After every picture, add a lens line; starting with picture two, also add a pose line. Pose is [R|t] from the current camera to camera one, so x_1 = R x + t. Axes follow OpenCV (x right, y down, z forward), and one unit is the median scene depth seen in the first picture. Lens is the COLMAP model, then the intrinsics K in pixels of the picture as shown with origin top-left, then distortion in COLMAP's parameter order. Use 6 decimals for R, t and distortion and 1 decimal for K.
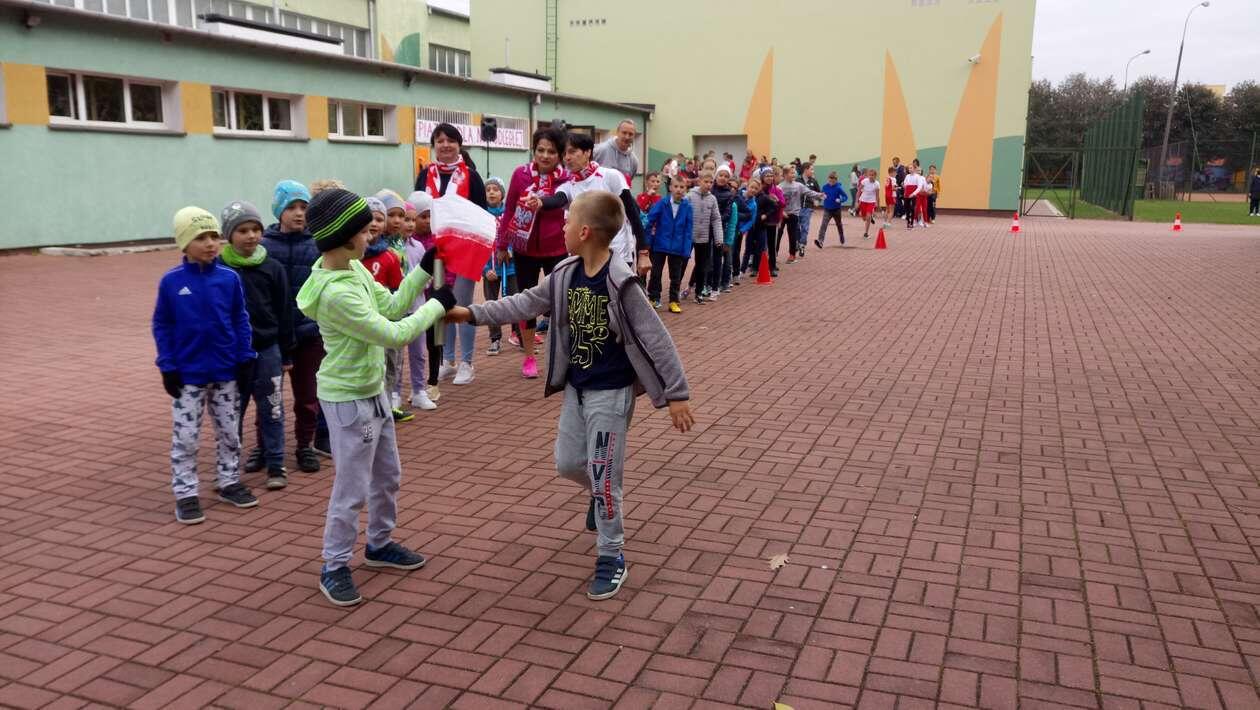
lens RADIAL K [[1034.7, 0, 627.3], [0, 1034.7, 355.5], [0, 0, 1]] dist [-0.018164, 0.035075]
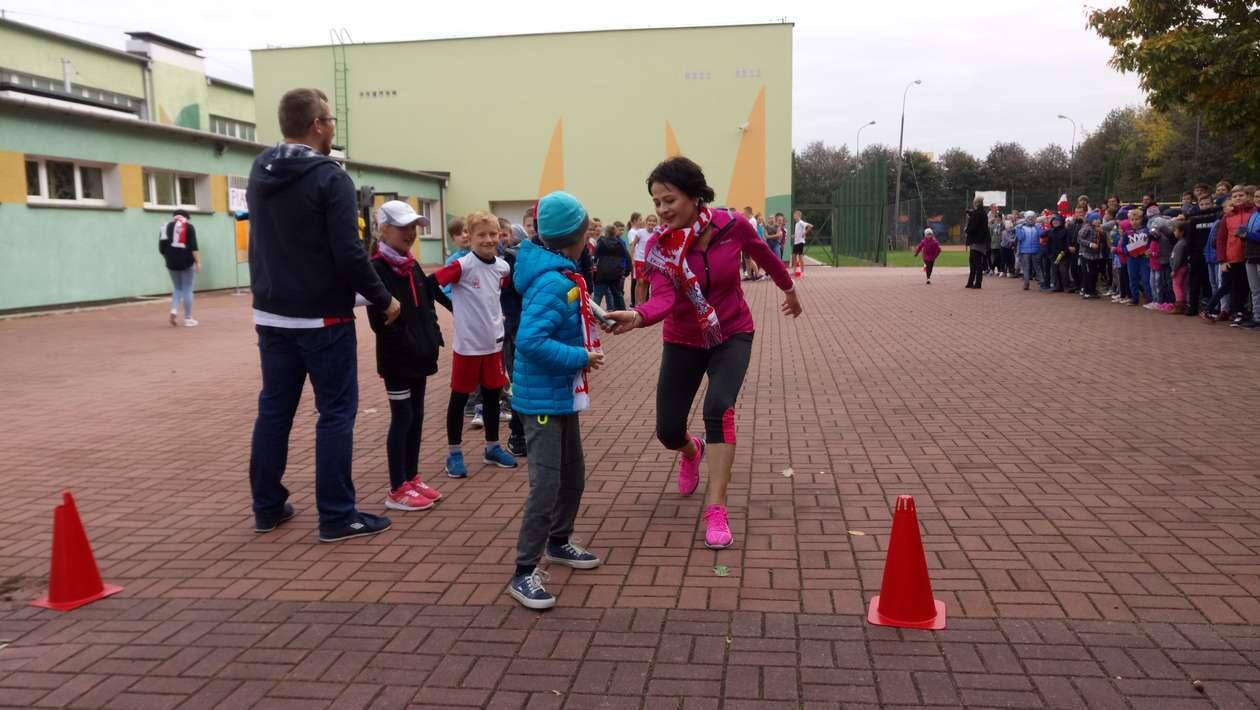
lens RADIAL K [[1034.7, 0, 649.0], [0, 1034.7, 347.7], [0, 0, 1]] dist [-0.018164, 0.035075]
pose [[0.969353, -0.052929, 0.239905, -0.044113], [0.070224, 0.995468, -0.064122, 0.013600], [-0.235424, 0.079004, 0.968676, -0.037103]]
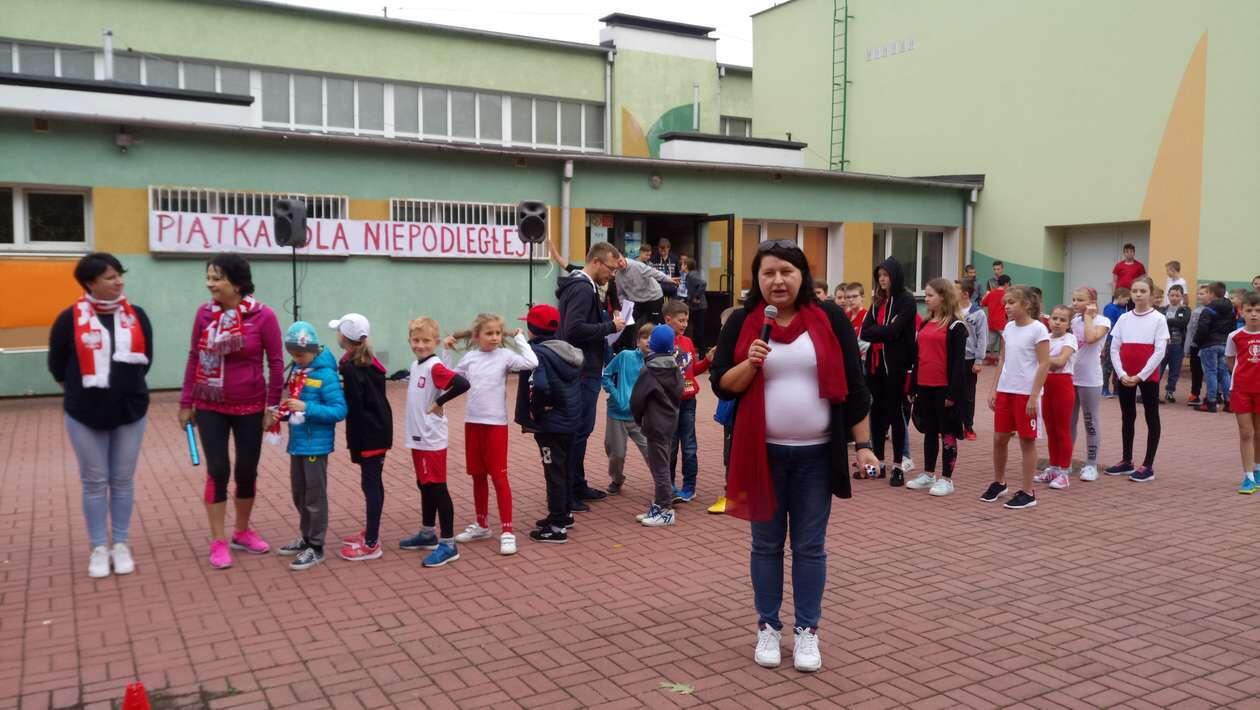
lens RADIAL K [[1034.7, 0, 622.1], [0, 1034.7, 346.2], [0, 0, 1]] dist [-0.018164, 0.035075]
pose [[0.772202, 0.029952, -0.634671, 0.270123], [-0.108034, 0.990532, -0.084699, -0.103922], [0.626125, 0.133971, 0.768127, 0.566902]]
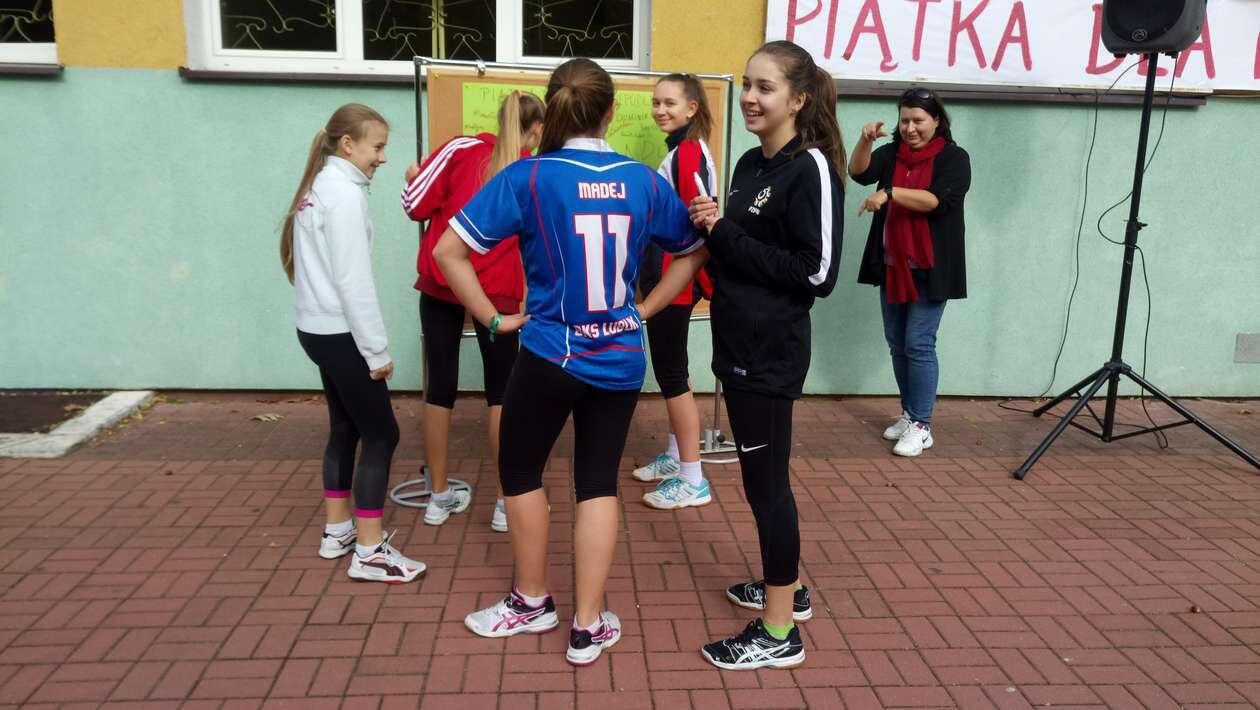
lens RADIAL K [[1034.7, 0, 627.0], [0, 1034.7, 358.6], [0, 0, 1]] dist [-0.018164, 0.035075]
pose [[0.450991, 0.186353, -0.872857, 0.001350], [-0.176495, 0.977269, 0.117452, -0.127072], [0.874904, 0.101085, 0.473630, 0.666682]]
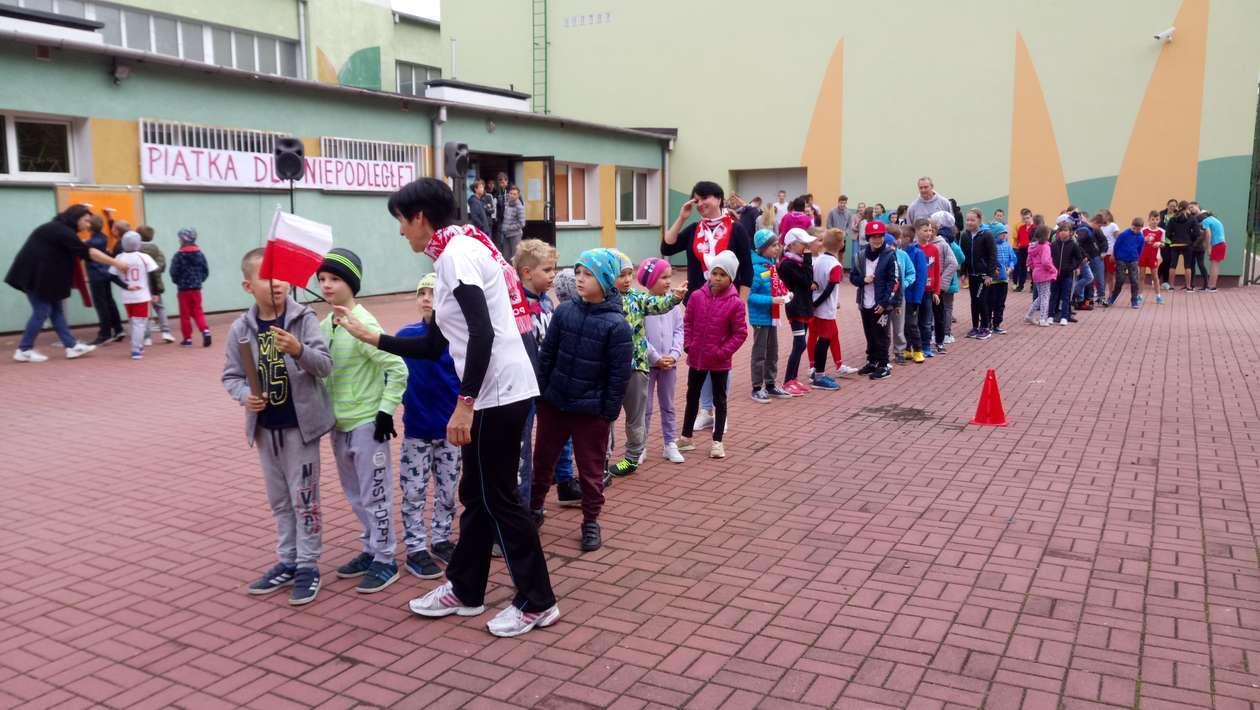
lens RADIAL K [[1034.7, 0, 631.4], [0, 1034.7, 357.1], [0, 0, 1]] dist [-0.018164, 0.035075]
pose [[0.990024, 0.000644, -0.140894, 0.112378], [-0.007196, 0.998916, -0.045997, -0.065397], [0.140712, 0.046552, 0.988956, 0.366027]]
